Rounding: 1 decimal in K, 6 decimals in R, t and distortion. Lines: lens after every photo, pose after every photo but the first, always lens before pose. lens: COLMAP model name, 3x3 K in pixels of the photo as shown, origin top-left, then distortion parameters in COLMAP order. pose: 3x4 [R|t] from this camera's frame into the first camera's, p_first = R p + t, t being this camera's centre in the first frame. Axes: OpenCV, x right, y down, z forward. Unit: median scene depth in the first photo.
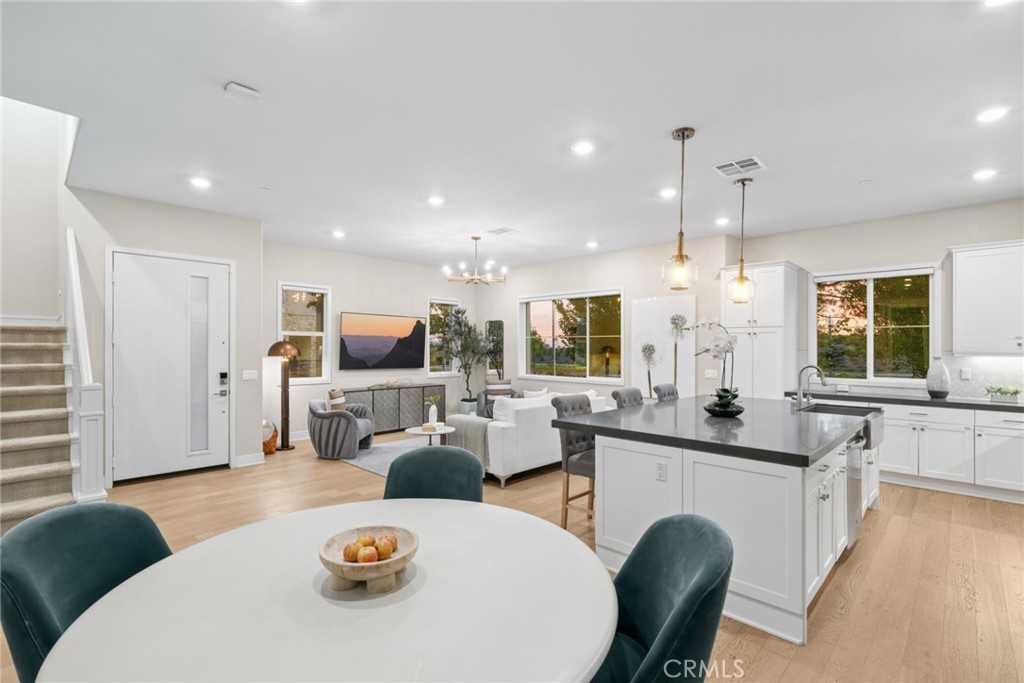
lens RADIAL K [[464.3, 0, 512.4], [0, 464.3, 346.6], [0, 0, 1]] dist [-0.004262, -0.000424]
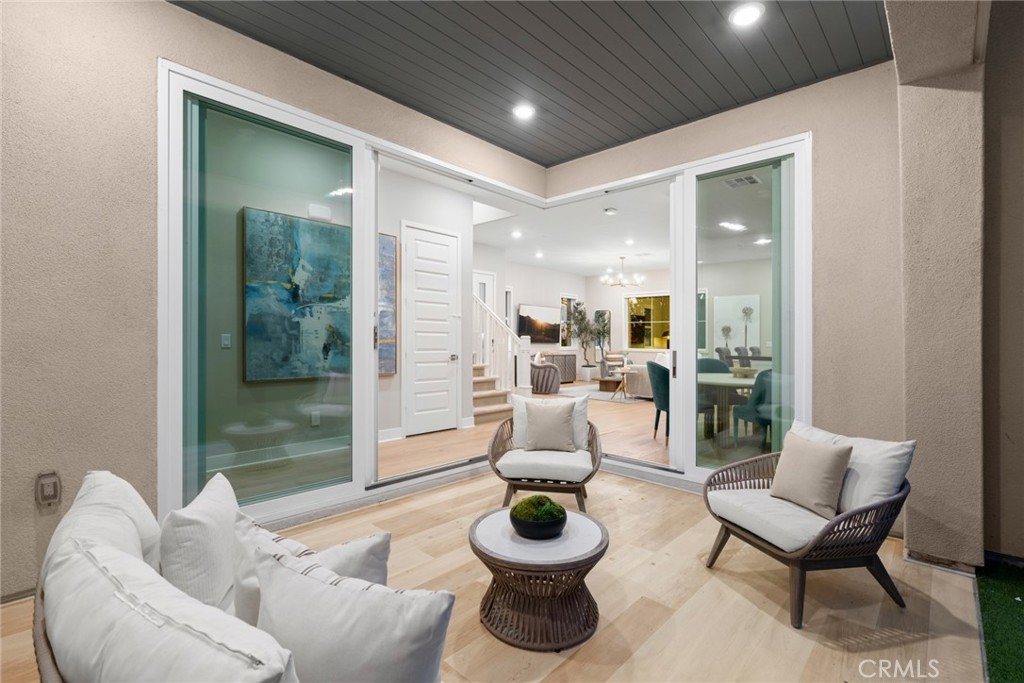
lens RADIAL K [[464.3, 0, 513.0], [0, 464.3, 341.6], [0, 0, 1]] dist [-0.004262, -0.000424]
pose [[0.999812, 0.005246, 0.018656, -0.397325], [-0.005367, 0.999965, 0.006420, 0.035884], [-0.018622, -0.006519, 0.999805, -0.475961]]
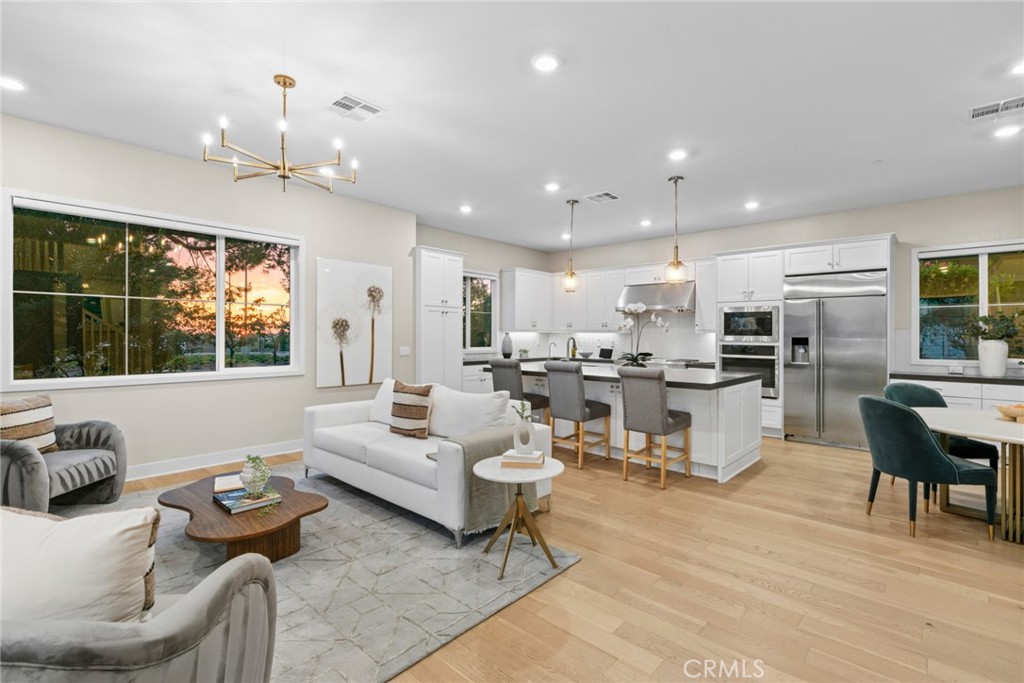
lens RADIAL K [[464.3, 0, 513.5], [0, 464.3, 334.3], [0, 0, 1]] dist [-0.004262, -0.000424]
pose [[-0.040352, -0.007255, 0.999159, -0.453333], [-0.010883, 0.999918, 0.006821, 0.011747], [-0.999126, -0.010599, -0.040427, 0.651256]]
